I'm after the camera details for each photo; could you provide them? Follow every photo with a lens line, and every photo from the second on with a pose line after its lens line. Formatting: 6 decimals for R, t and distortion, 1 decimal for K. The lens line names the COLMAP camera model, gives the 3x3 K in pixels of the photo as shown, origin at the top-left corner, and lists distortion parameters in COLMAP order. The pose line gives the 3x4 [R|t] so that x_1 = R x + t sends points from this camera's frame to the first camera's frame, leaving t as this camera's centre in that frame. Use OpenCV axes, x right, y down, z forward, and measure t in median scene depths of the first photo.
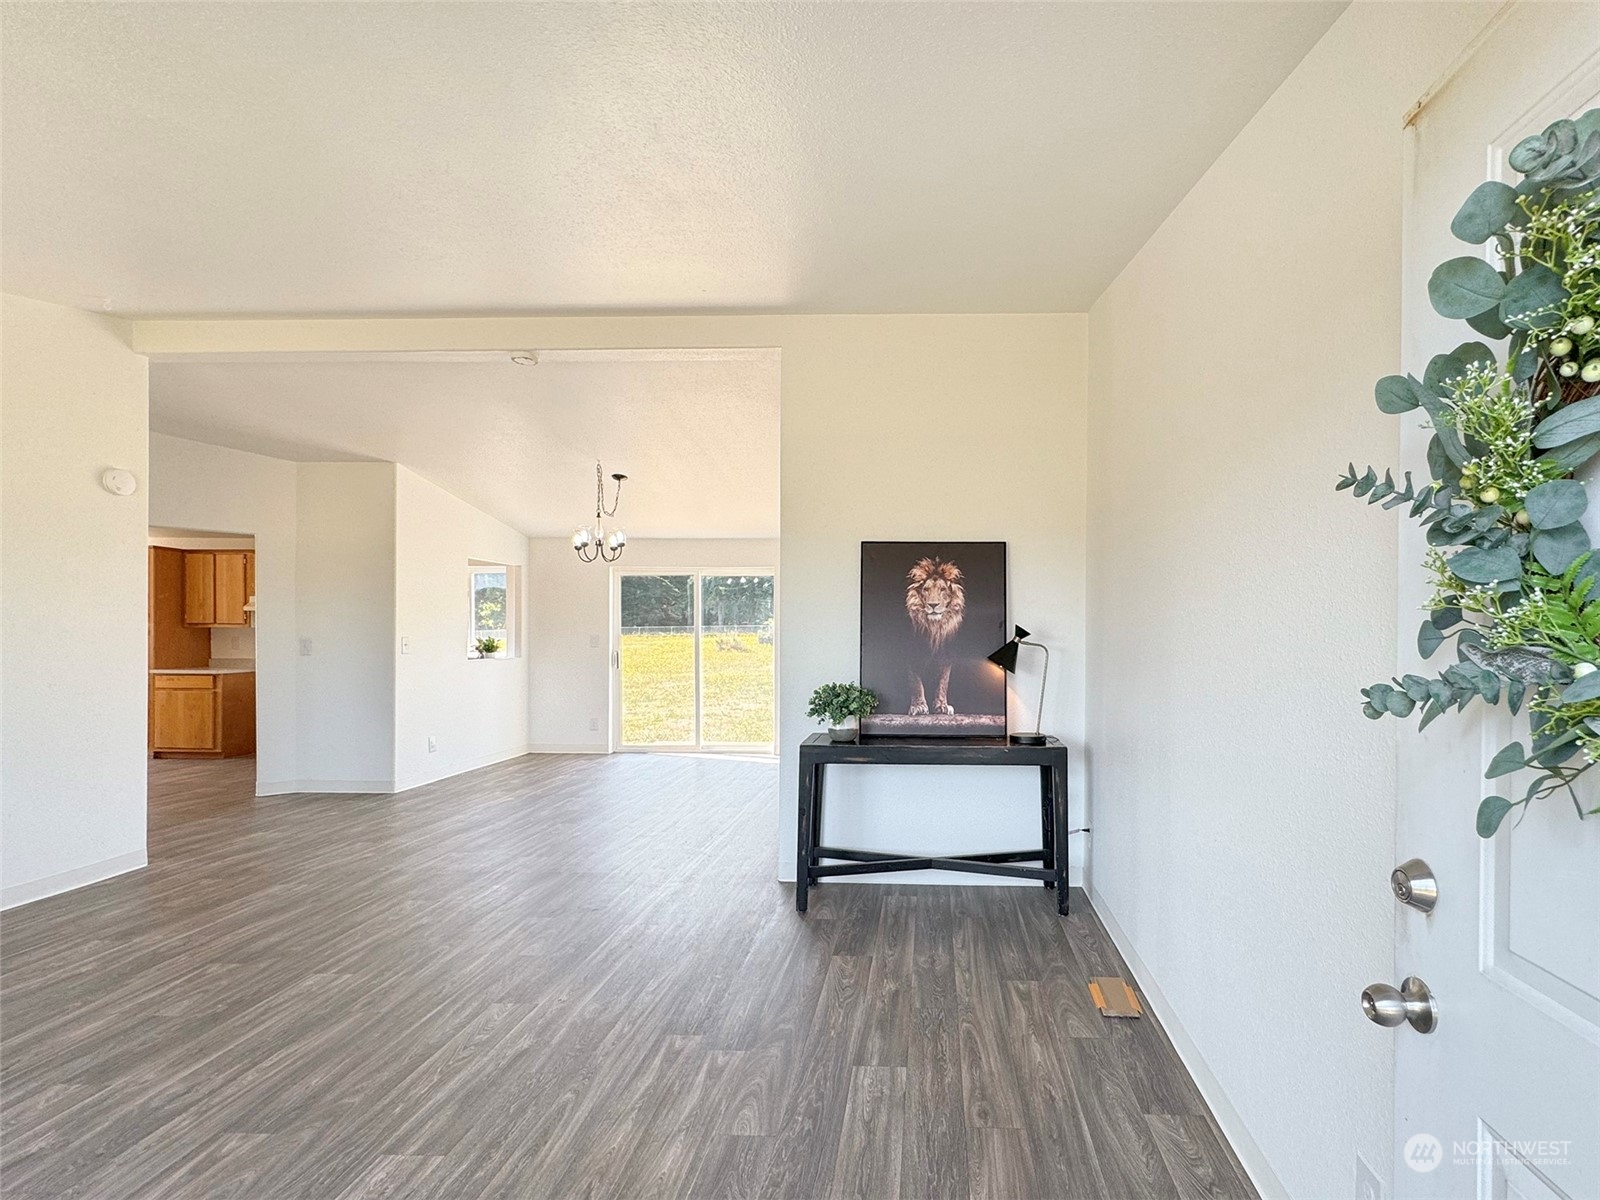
lens RADIAL K [[775.9, 0, 879.5], [0, 775.9, 640.2], [0, 0, 1]] dist [0.000483, 0.000122]
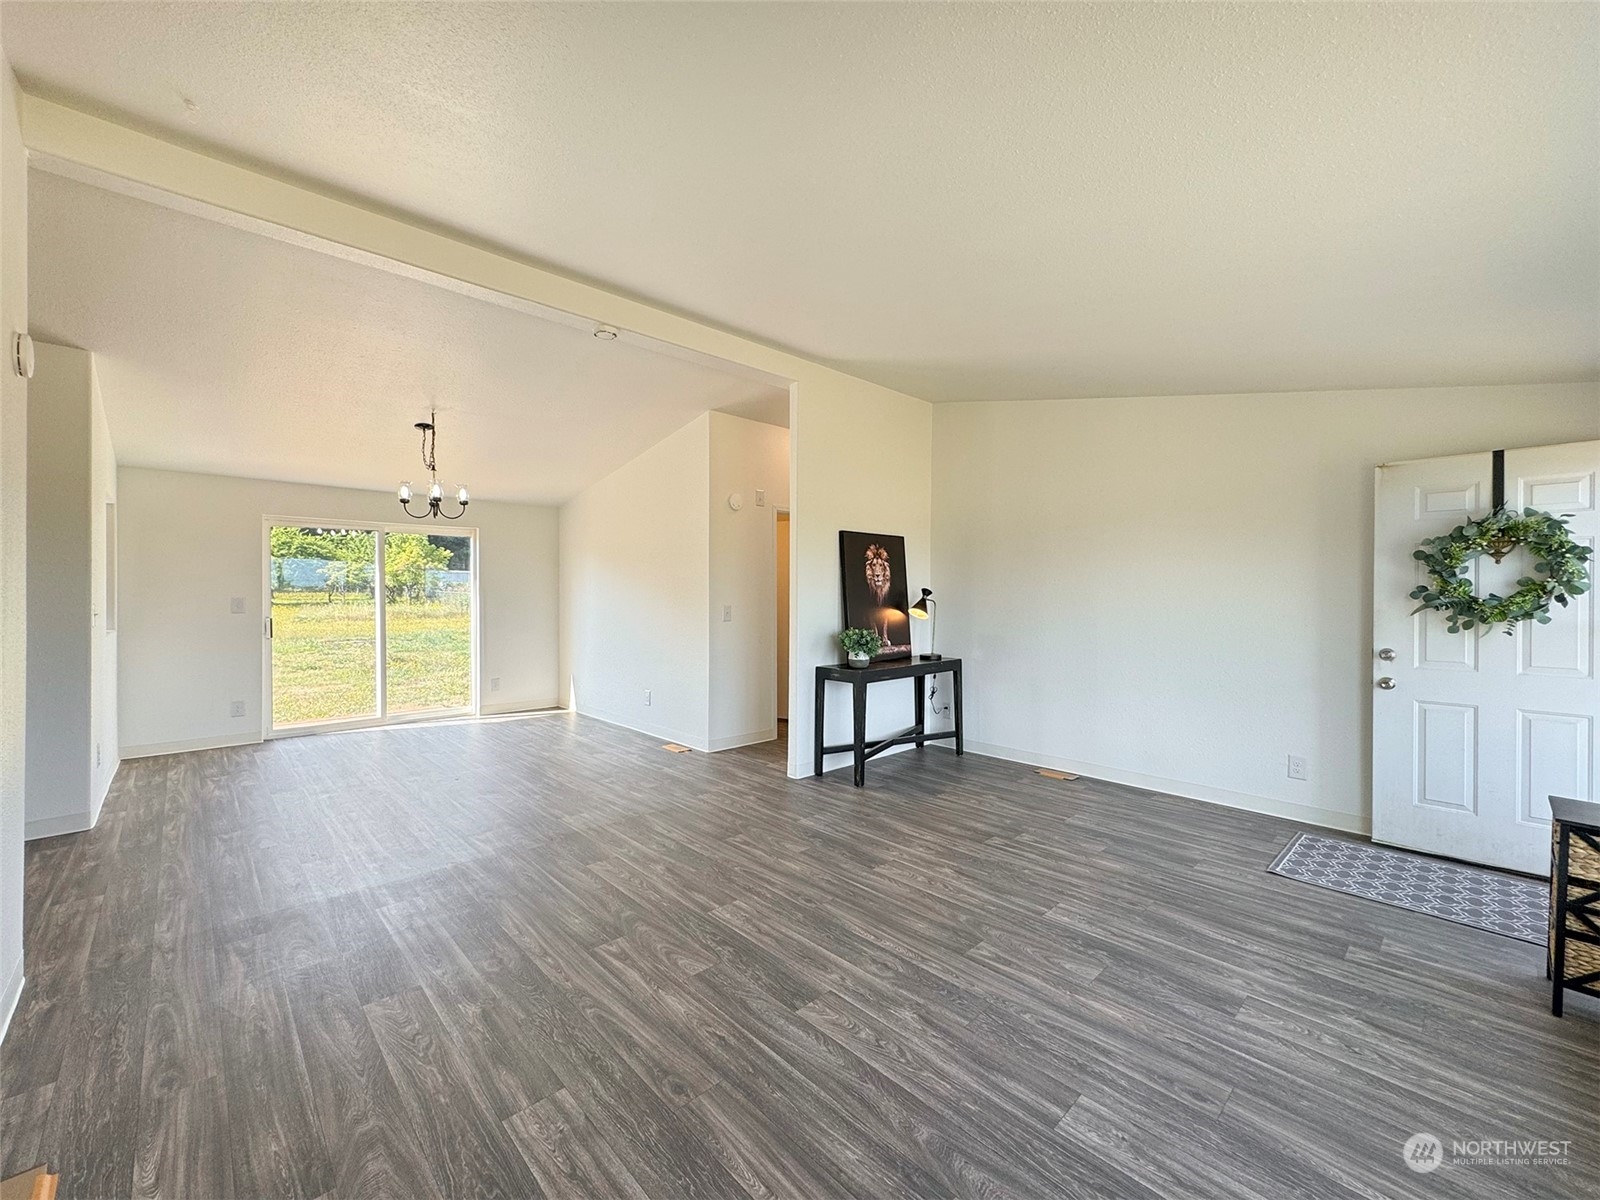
lens RADIAL K [[642.8, 0, 800.0], [0, 642.8, 600.0], [0, 0, 1]] dist [0.000745, 0.000005]
pose [[0.689795, -0.012455, 0.723898, -0.960973], [0.010339, 0.999920, 0.007352, -0.008064], [-0.723931, 0.002413, 0.689868, 0.240907]]
